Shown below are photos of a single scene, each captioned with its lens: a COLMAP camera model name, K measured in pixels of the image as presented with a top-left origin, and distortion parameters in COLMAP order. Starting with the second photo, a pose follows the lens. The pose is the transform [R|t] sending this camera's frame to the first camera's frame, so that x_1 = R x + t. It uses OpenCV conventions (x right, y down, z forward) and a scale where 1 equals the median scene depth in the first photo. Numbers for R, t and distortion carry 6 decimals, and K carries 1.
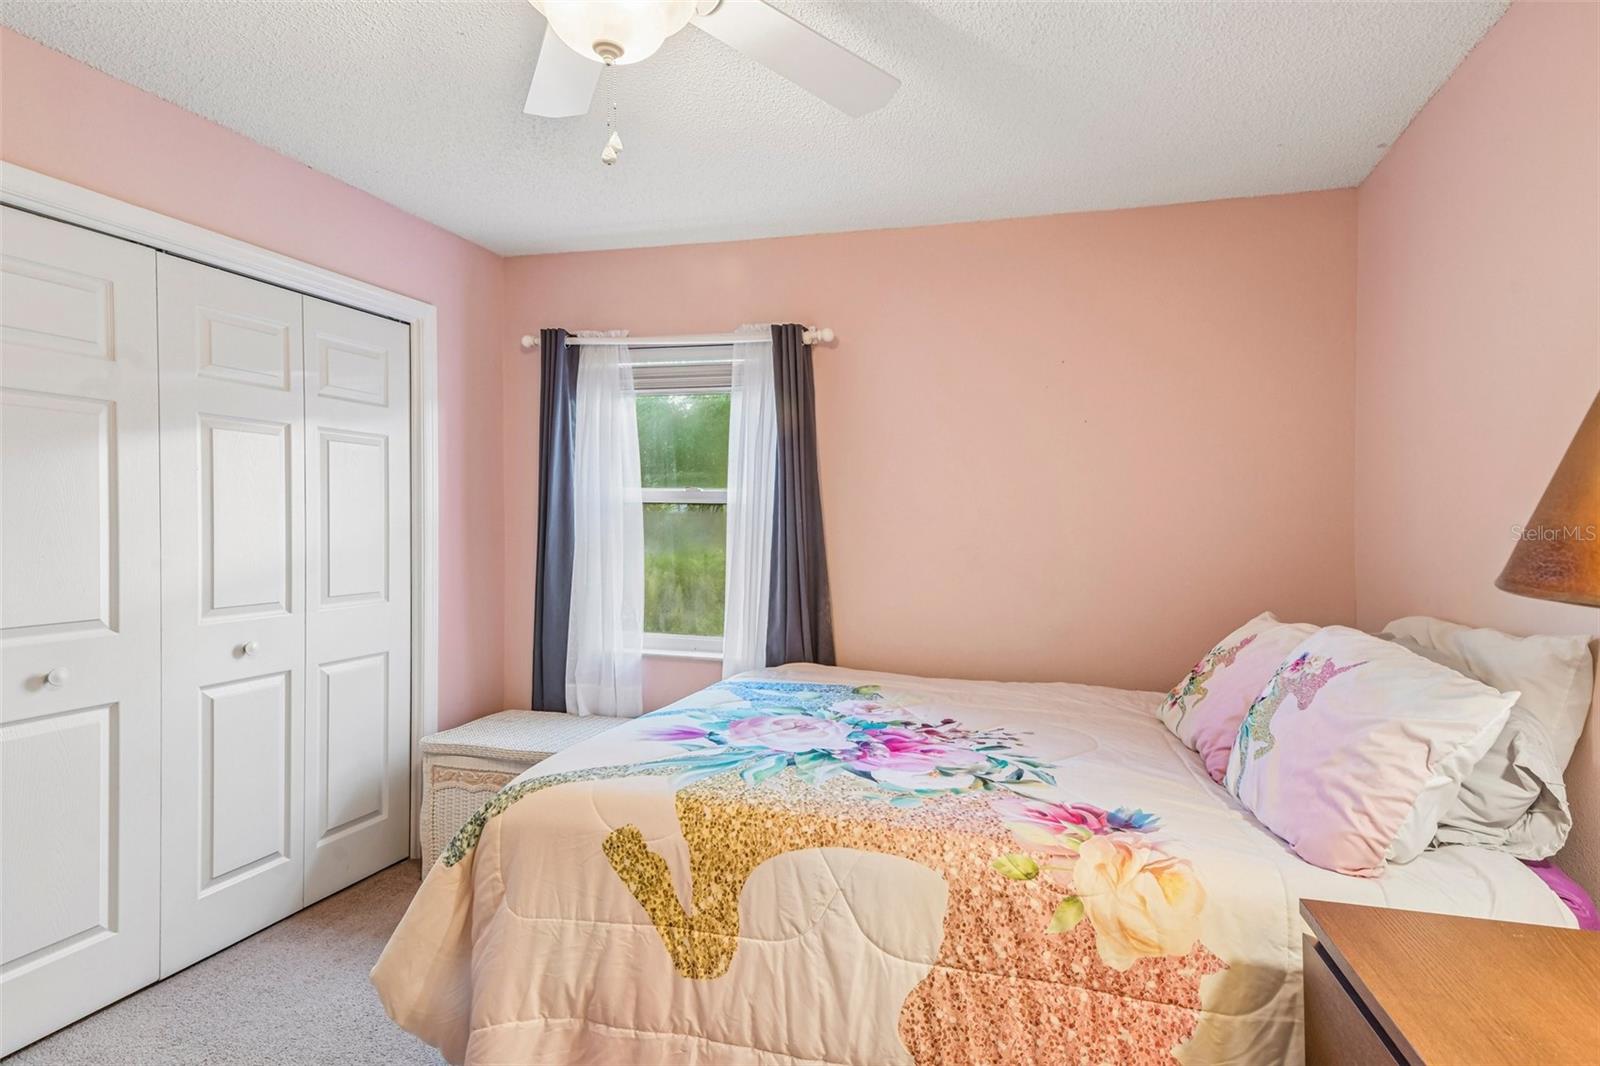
lens RADIAL K [[865.2, 0, 807.1], [0, 865.2, 533.4], [0, 0, 1]] dist [0.034088, -0.001339]
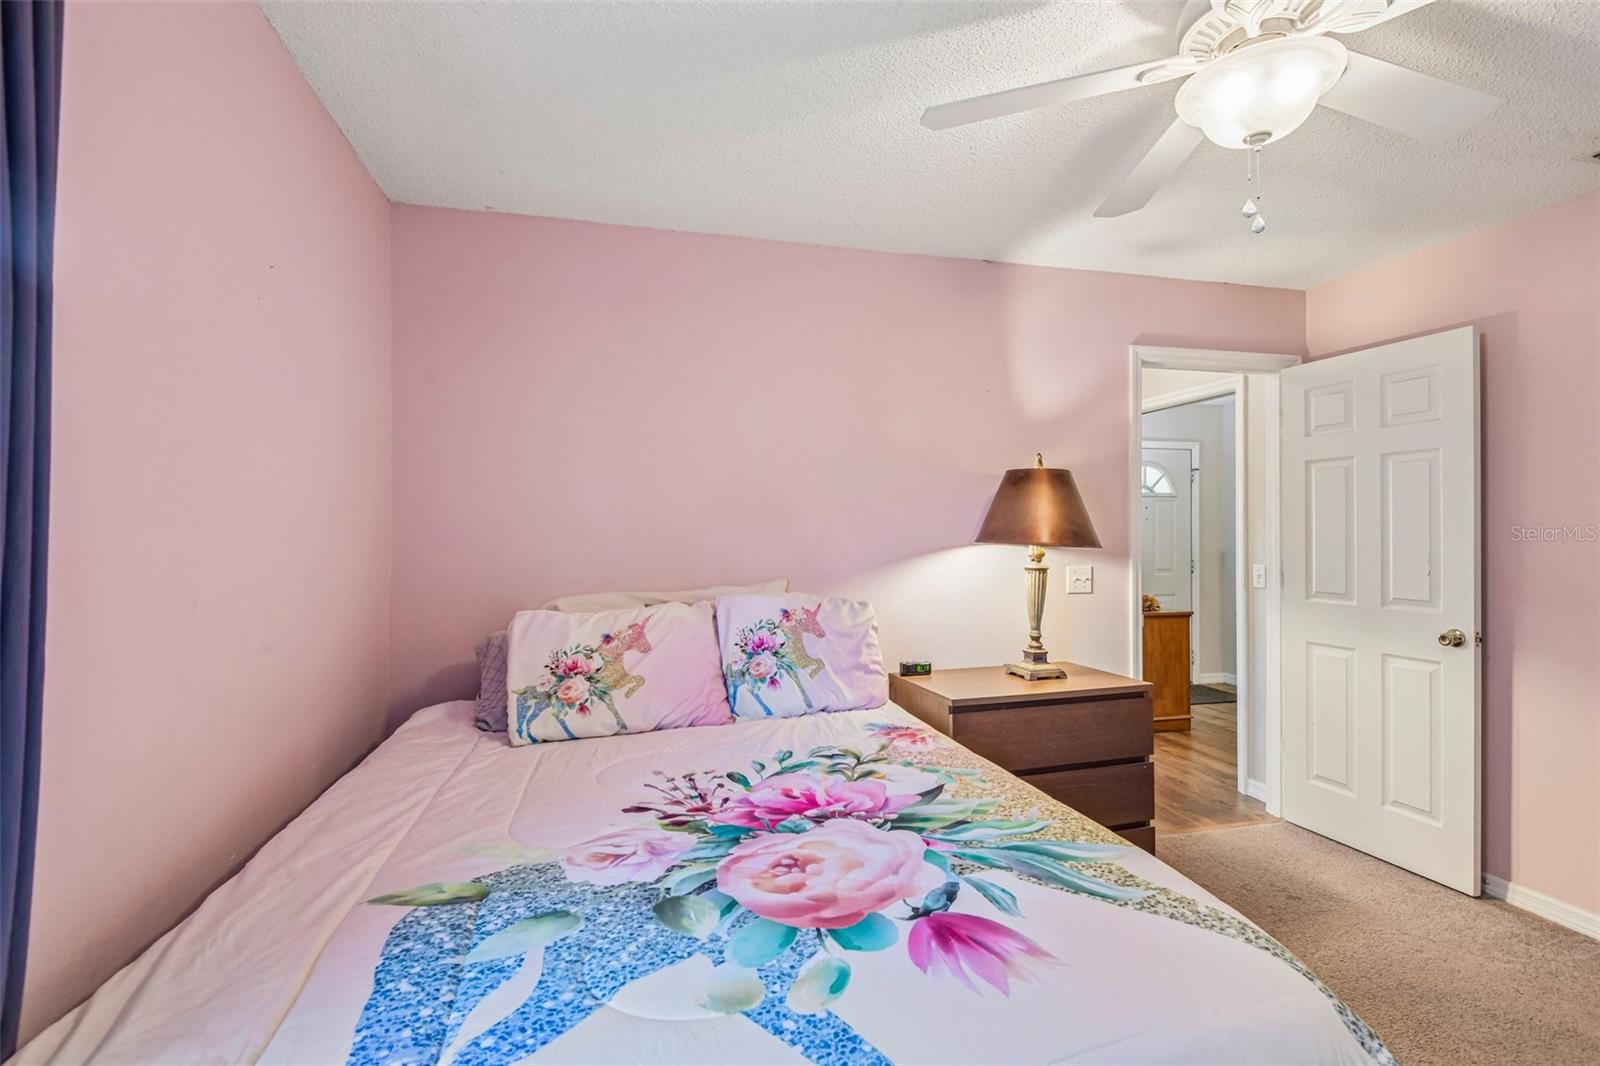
lens RADIAL K [[759.0, 0, 822.9], [0, 759.0, 538.6], [0, 0, 1]] dist [0.013705, -0.000605]
pose [[-0.537243, -0.028206, 0.842956, -0.638064], [0.007907, 0.999228, 0.038474, -0.045315], [-0.843391, 0.027335, -0.536605, 1.709079]]
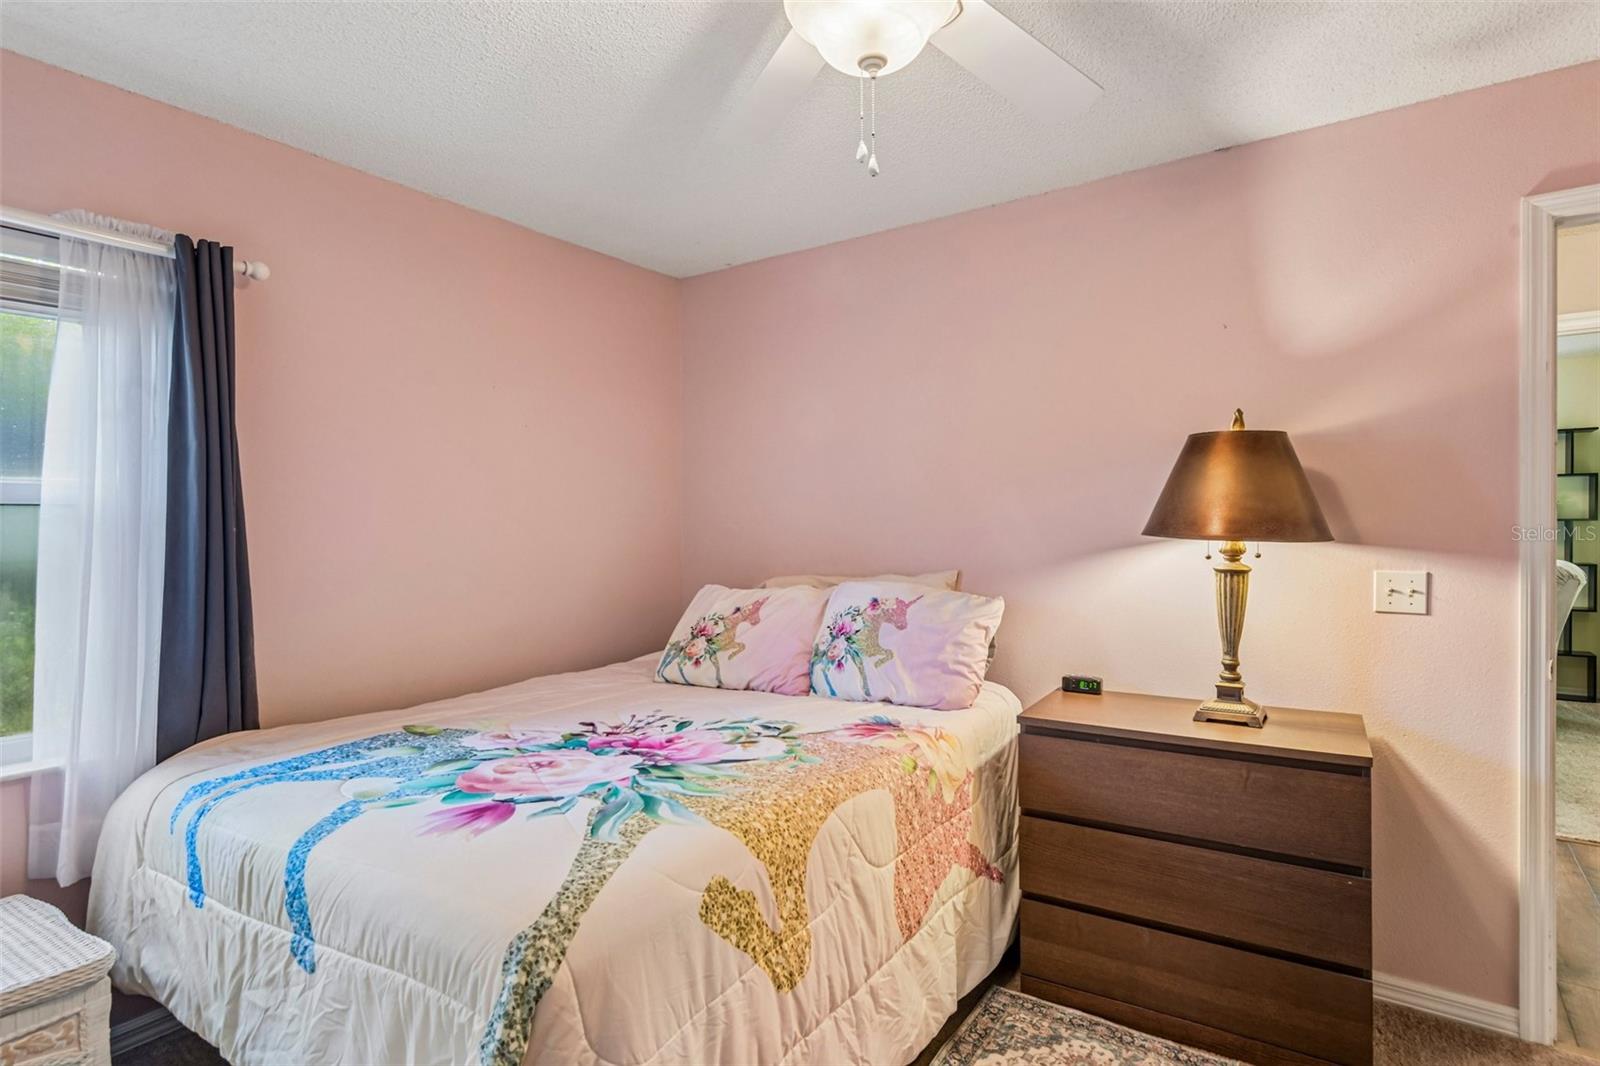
lens RADIAL K [[865.2, 0, 807.1], [0, 865.2, 533.4], [0, 0, 1]] dist [0.034088, -0.001339]
pose [[0.302207, -0.035581, 0.952578, -1.000730], [0.033371, 0.999086, 0.026731, -0.029208], [-0.952658, 0.023710, 0.303118, 0.642154]]
